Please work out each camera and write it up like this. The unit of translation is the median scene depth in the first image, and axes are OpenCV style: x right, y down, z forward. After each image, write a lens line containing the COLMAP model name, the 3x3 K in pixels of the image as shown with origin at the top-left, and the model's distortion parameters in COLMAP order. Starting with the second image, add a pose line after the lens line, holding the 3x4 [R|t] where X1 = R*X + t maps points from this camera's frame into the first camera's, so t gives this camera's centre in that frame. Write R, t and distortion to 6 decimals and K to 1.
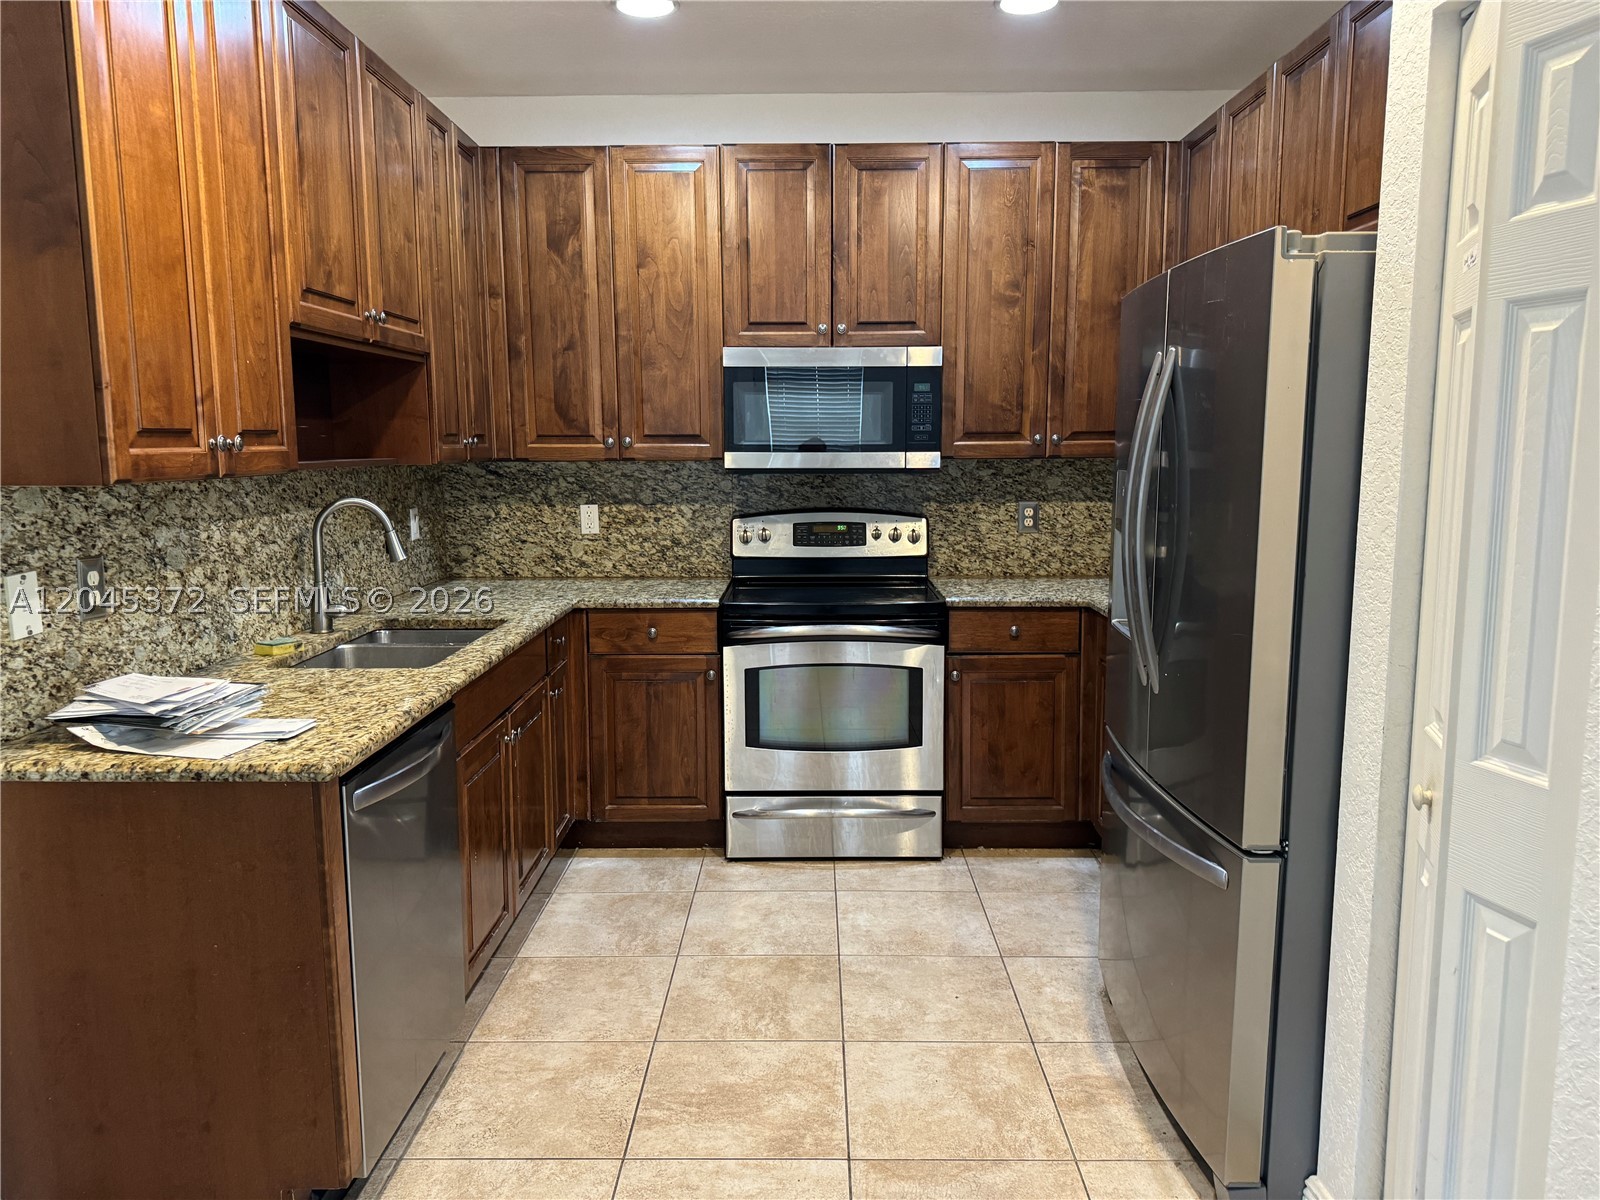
lens RADIAL K [[1129.0, 0, 803.2], [0, 1129.0, 591.0], [0, 0, 1]] dist [0.102391, -0.021963]
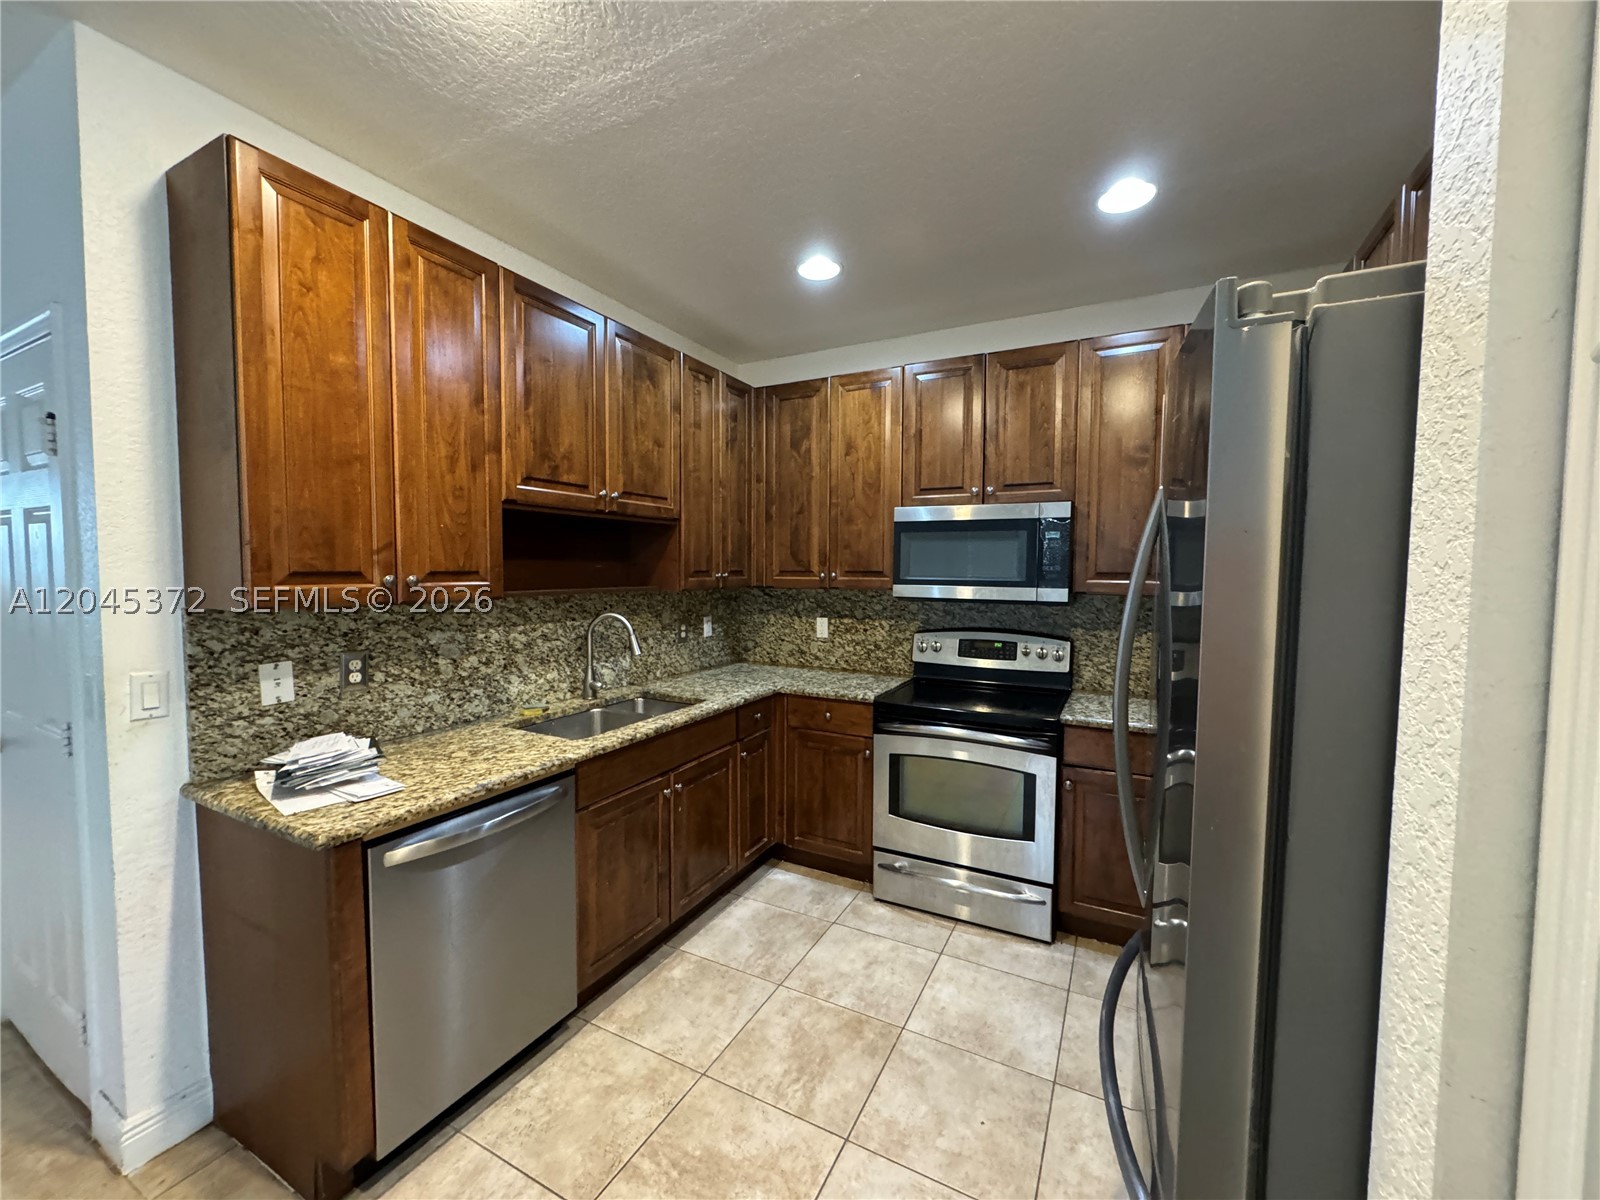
lens RADIAL K [[637.2, 0, 799.8], [0, 637.2, 602.0], [0, 0, 1]] dist [-0.001993, 0.000210]
pose [[0.890590, 0.035289, -0.453436, 0.177742], [-0.071493, 0.995453, -0.062948, -0.048641], [0.449153, 0.088478, 0.889063, 0.291788]]
